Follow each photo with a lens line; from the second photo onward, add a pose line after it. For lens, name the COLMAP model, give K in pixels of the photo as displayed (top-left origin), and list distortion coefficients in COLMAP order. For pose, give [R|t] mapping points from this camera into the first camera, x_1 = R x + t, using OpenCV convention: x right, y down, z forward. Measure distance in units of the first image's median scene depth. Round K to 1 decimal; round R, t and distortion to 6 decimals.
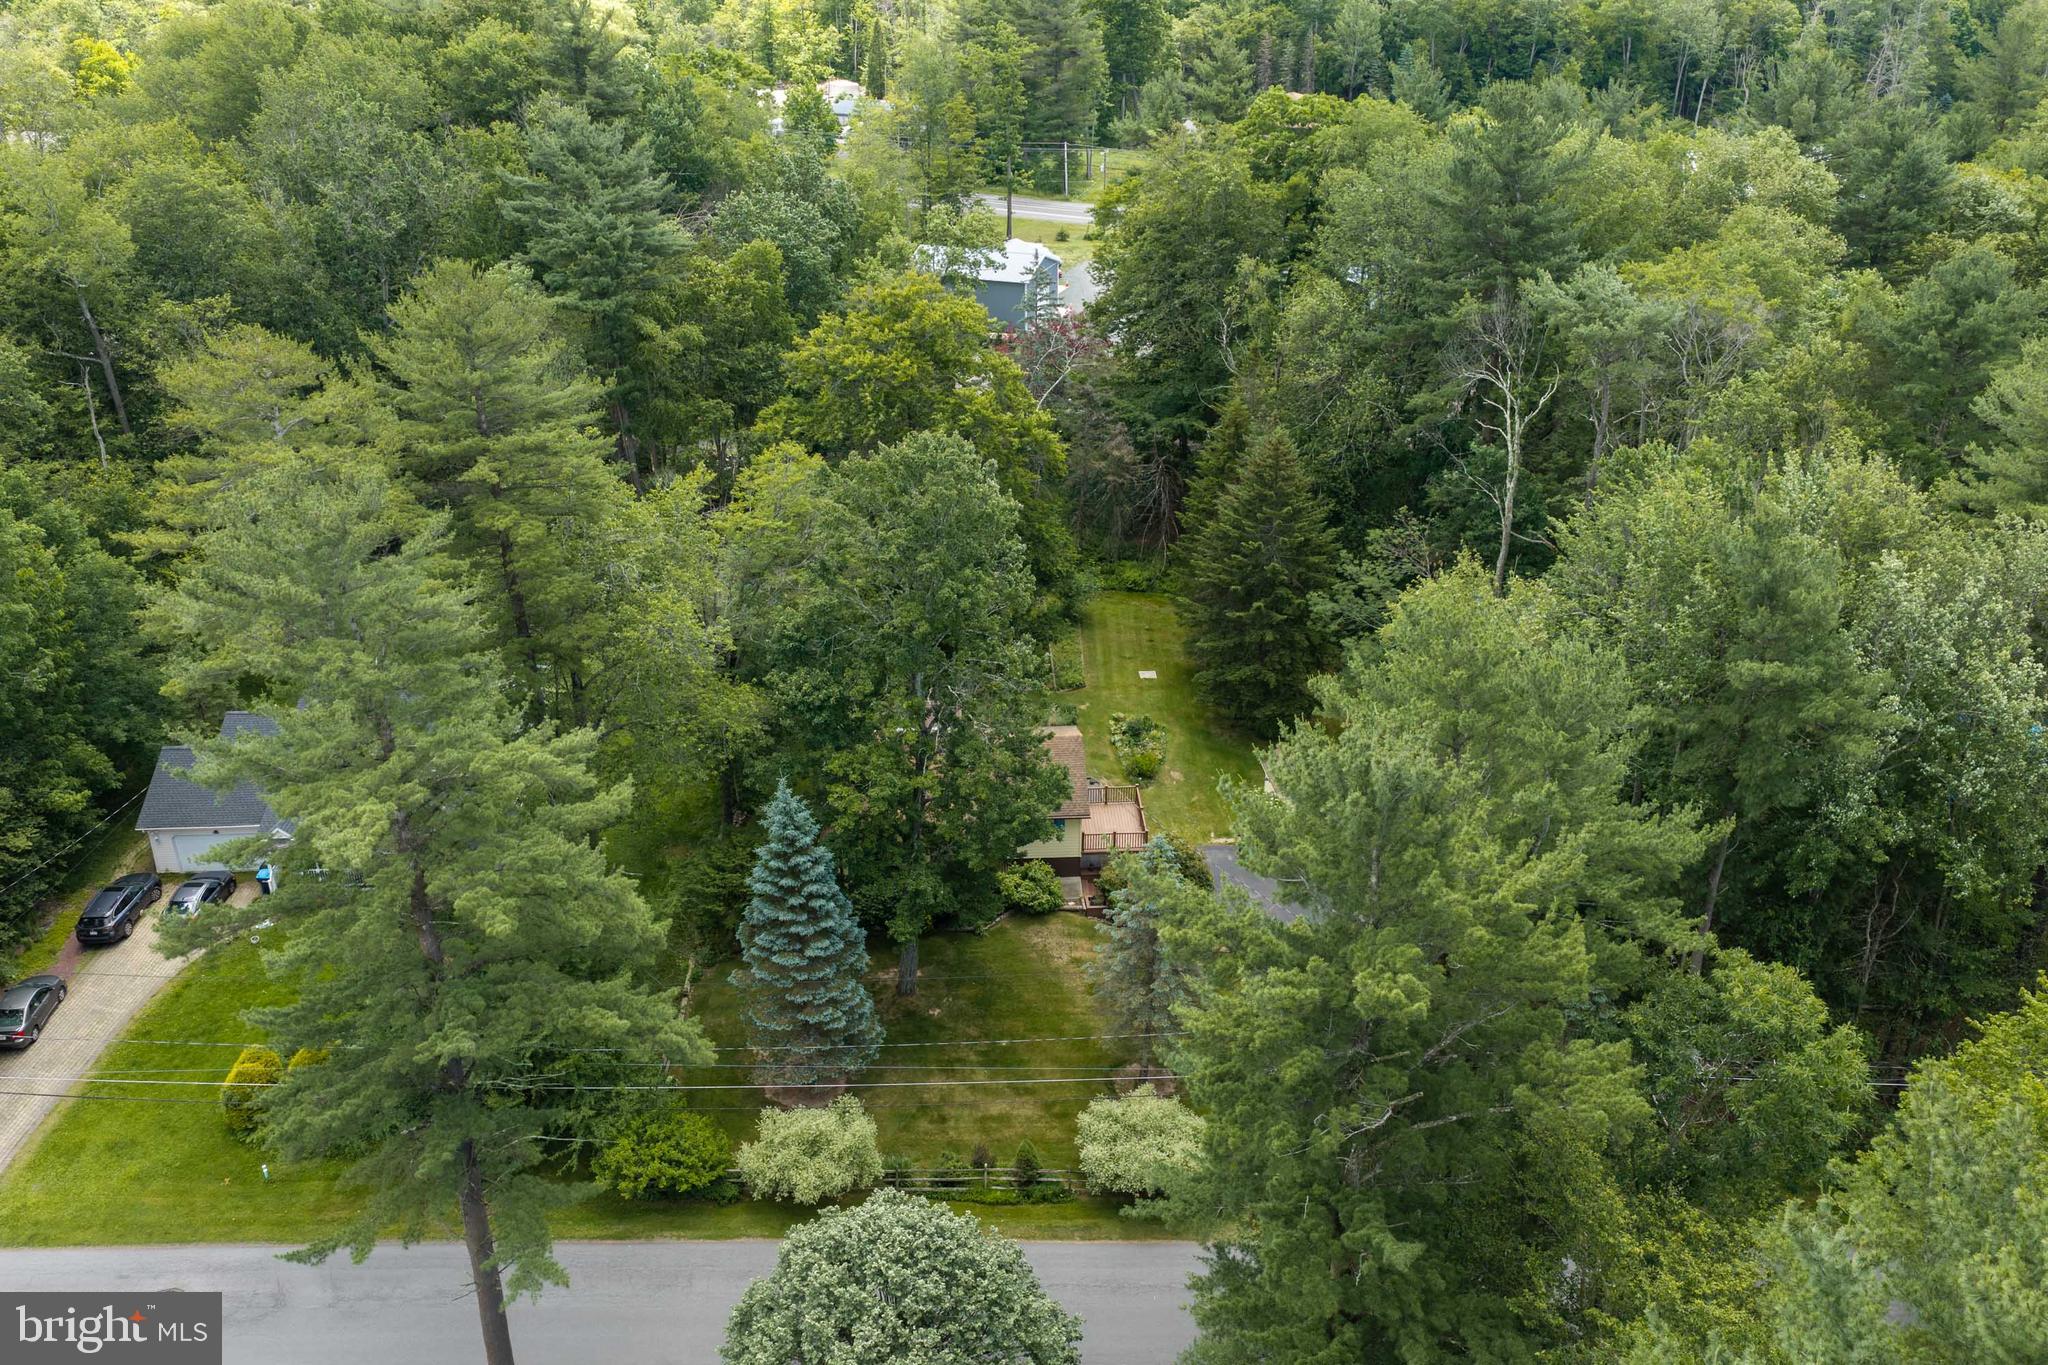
lens RADIAL K [[1706.0, 0, 1026.4], [0, 1706.0, 674.0], [0, 0, 1]] dist [0.013318, -0.019611]
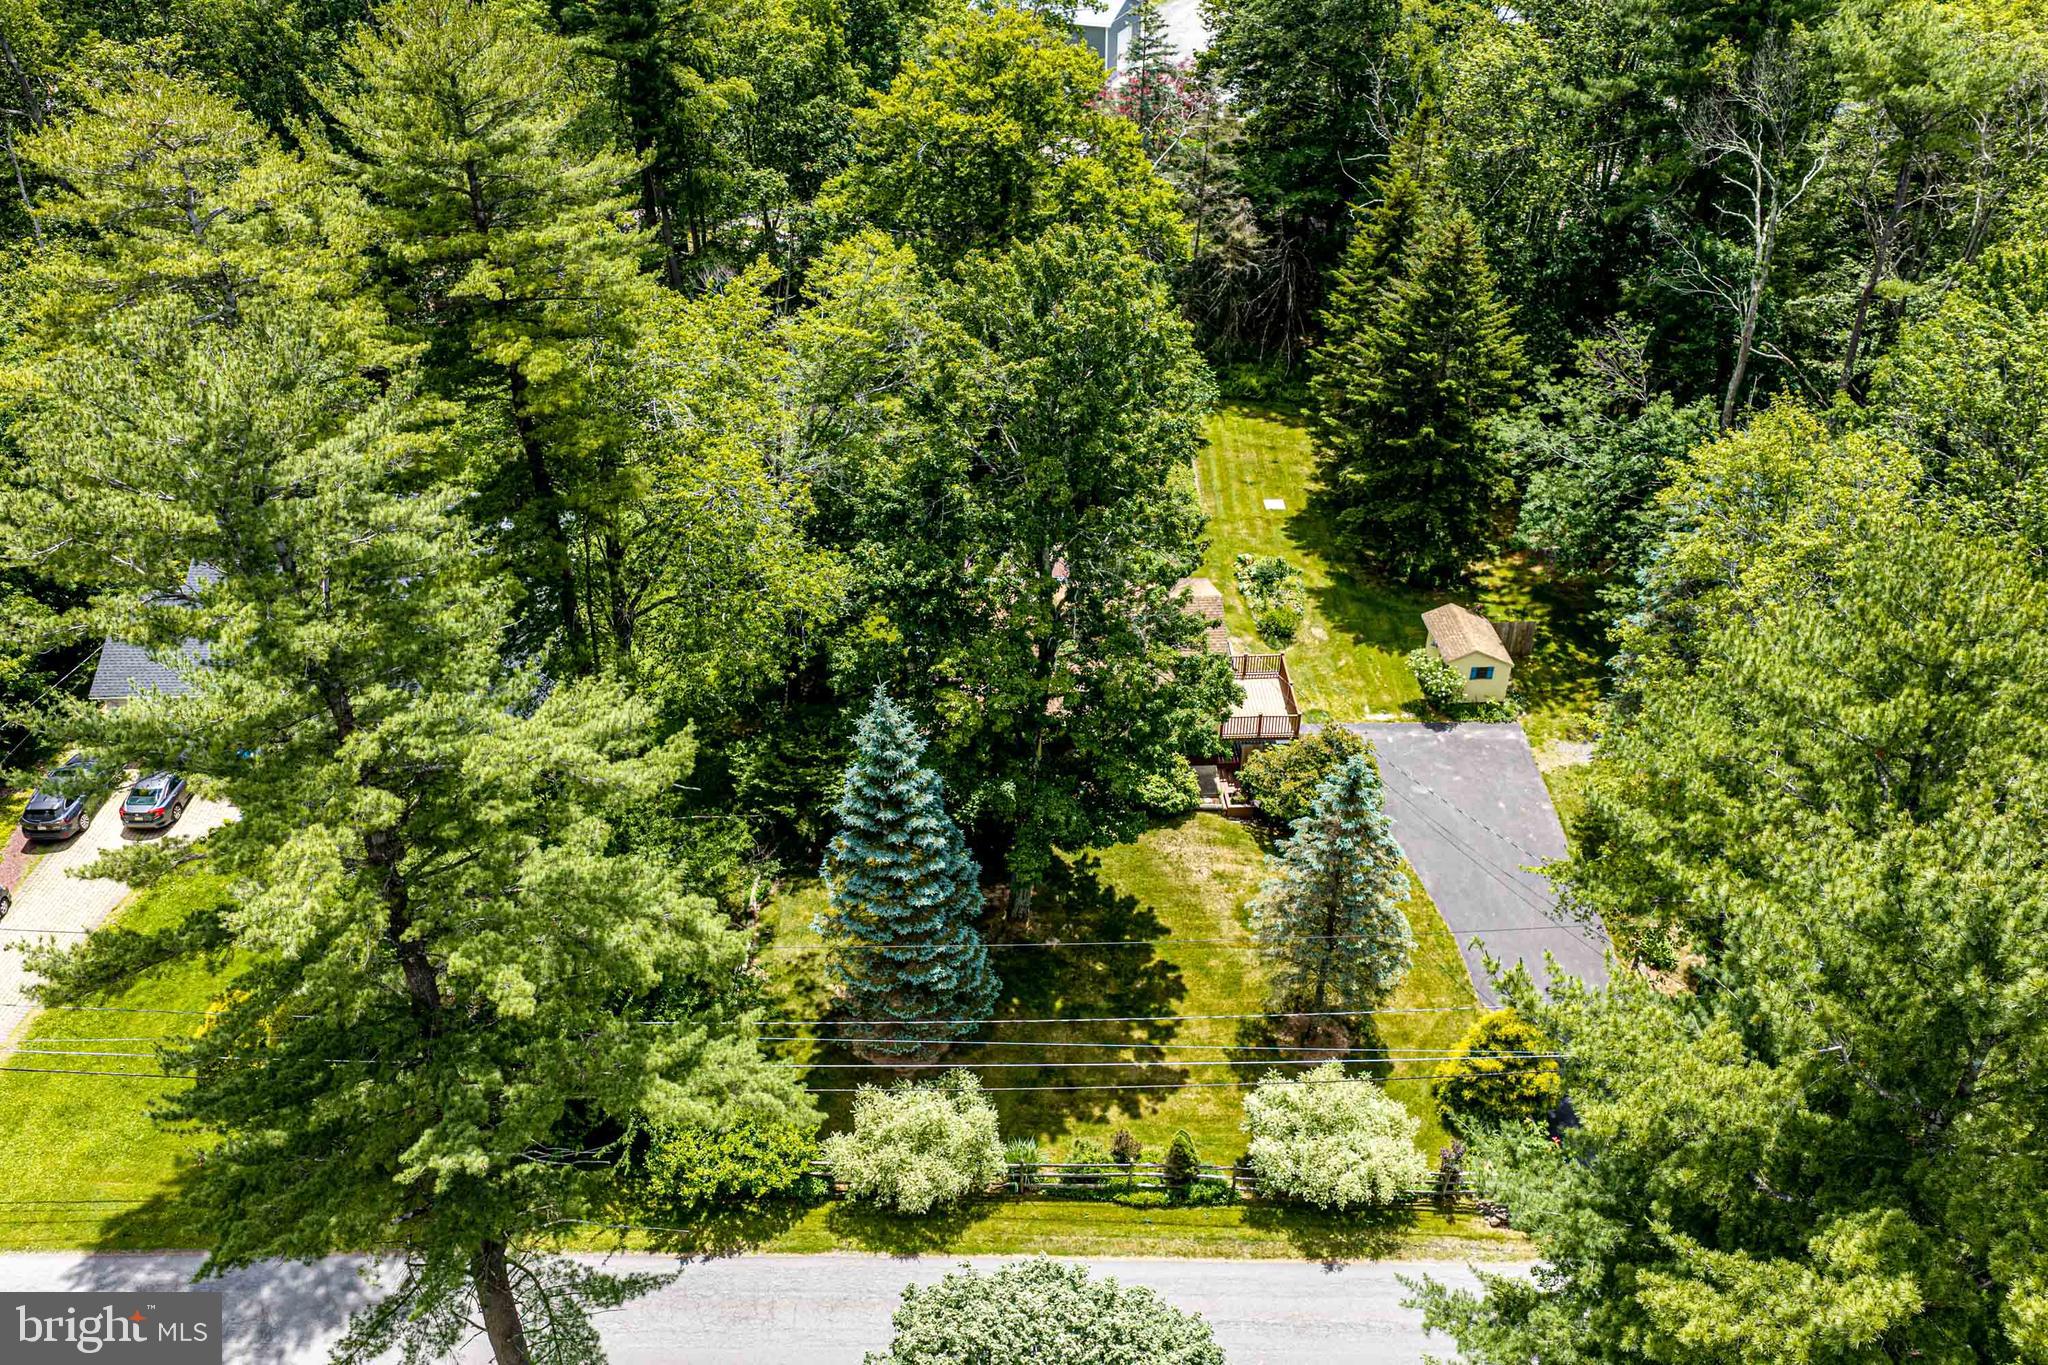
lens RADIAL K [[1706.0, 0, 1024.6], [0, 1706.0, 680.5], [0, 0, 1]] dist [0.013318, -0.019611]
pose [[0.999788, 0.011566, -0.017063, -0.062935], [-0.009104, 0.990408, 0.137875, -0.047334], [0.018494, -0.137690, 0.990303, 0.229476]]
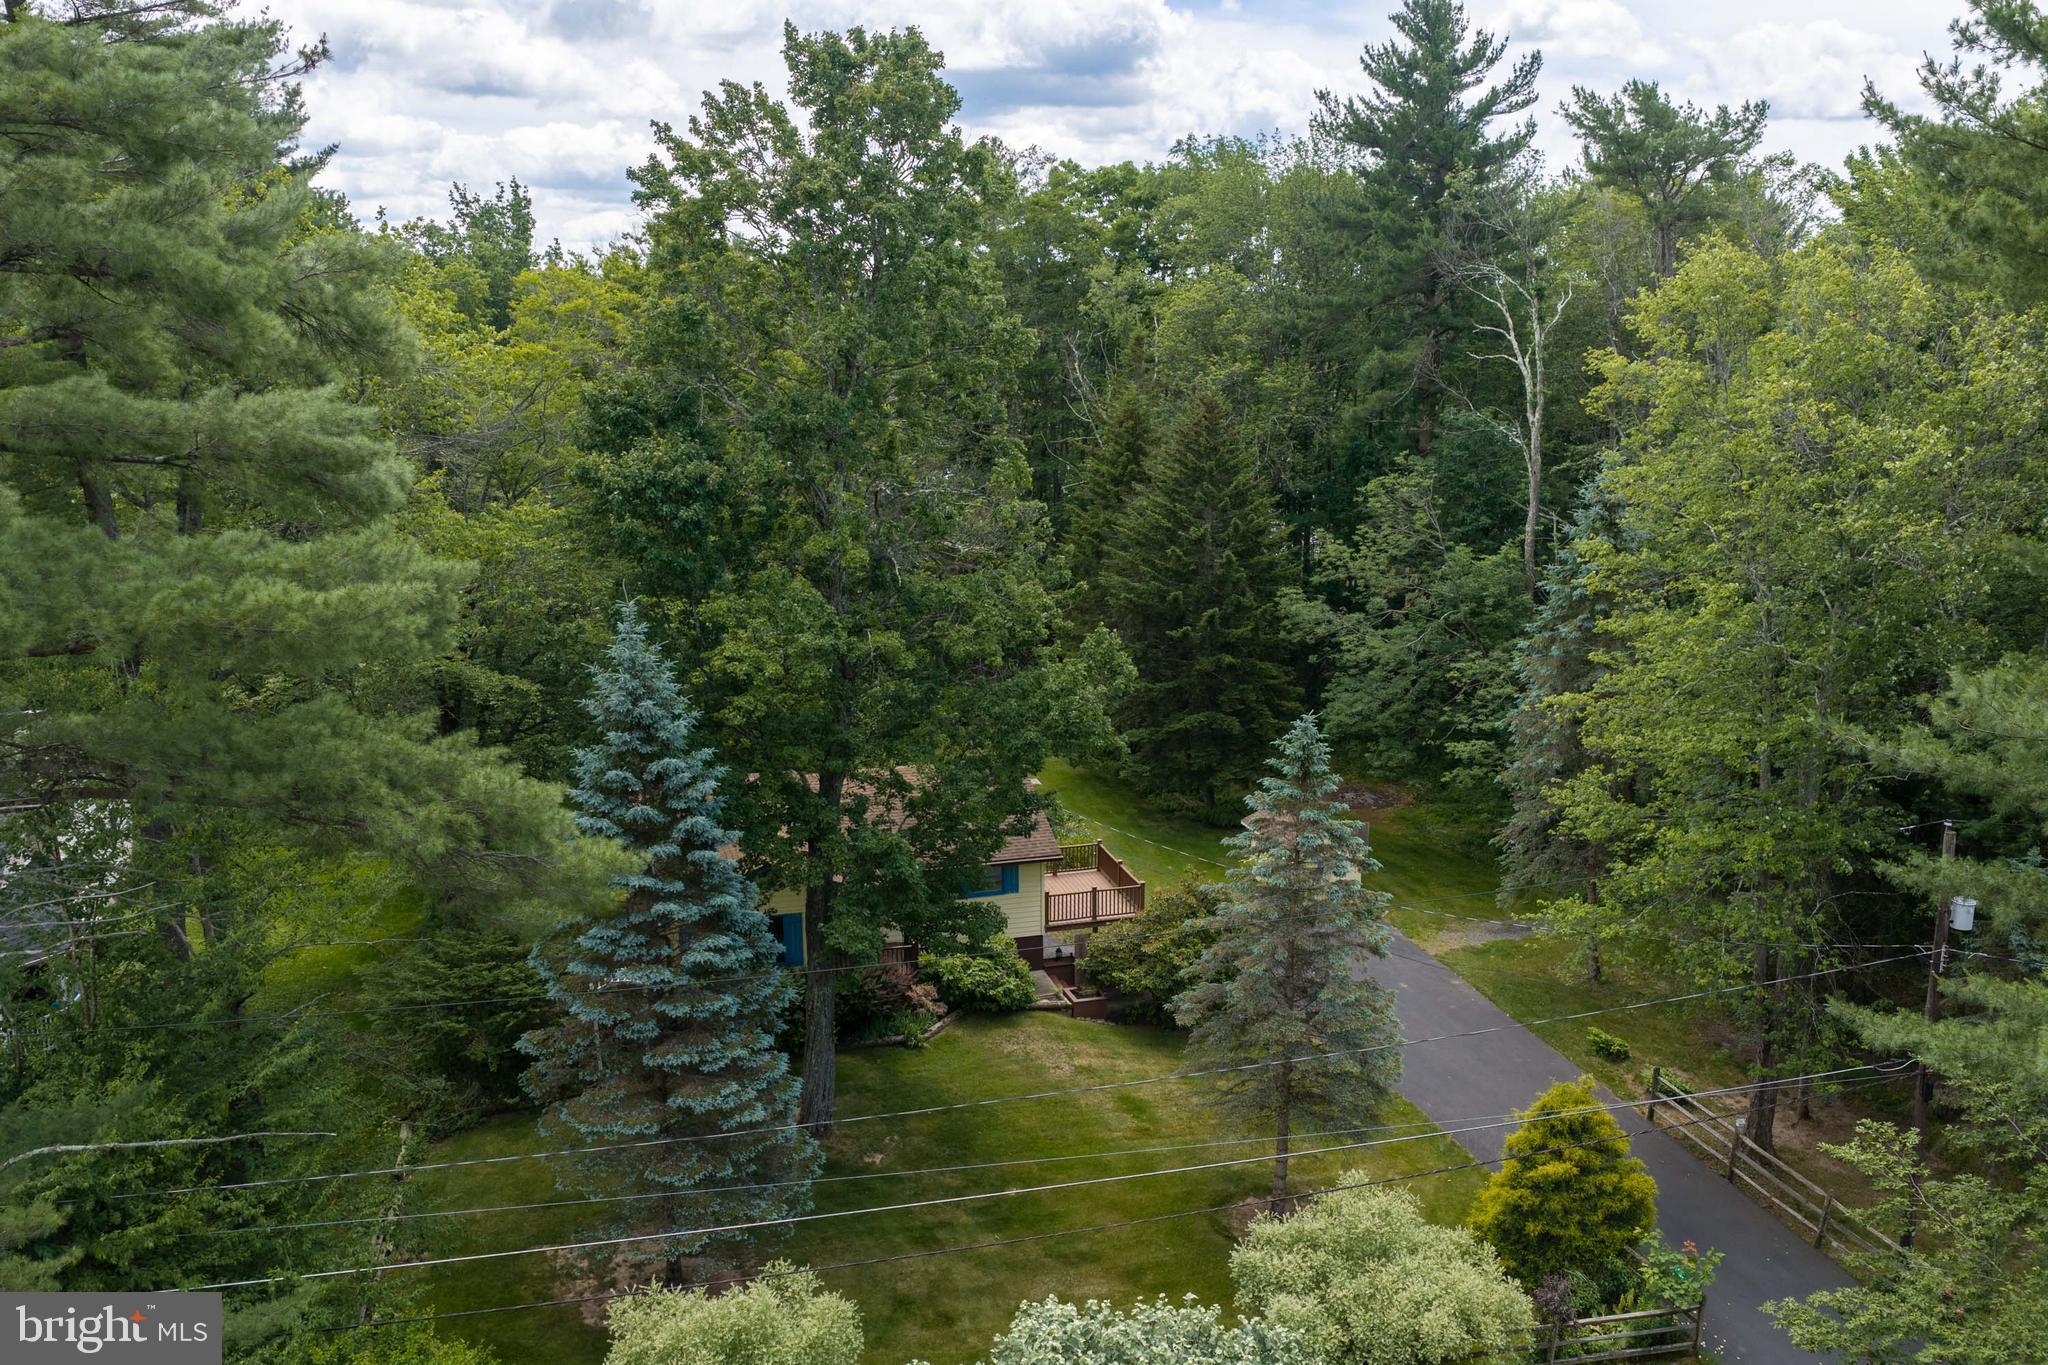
lens RADIAL K [[1706.0, 0, 1029.6], [0, 1706.0, 670.7], [0, 0, 1]] dist [0.013318, -0.019611]
pose [[0.976395, -0.045880, 0.211065, -0.131240], [0.096859, 0.966424, -0.237997, 0.208817], [-0.193059, 0.252822, 0.948055, 0.486554]]
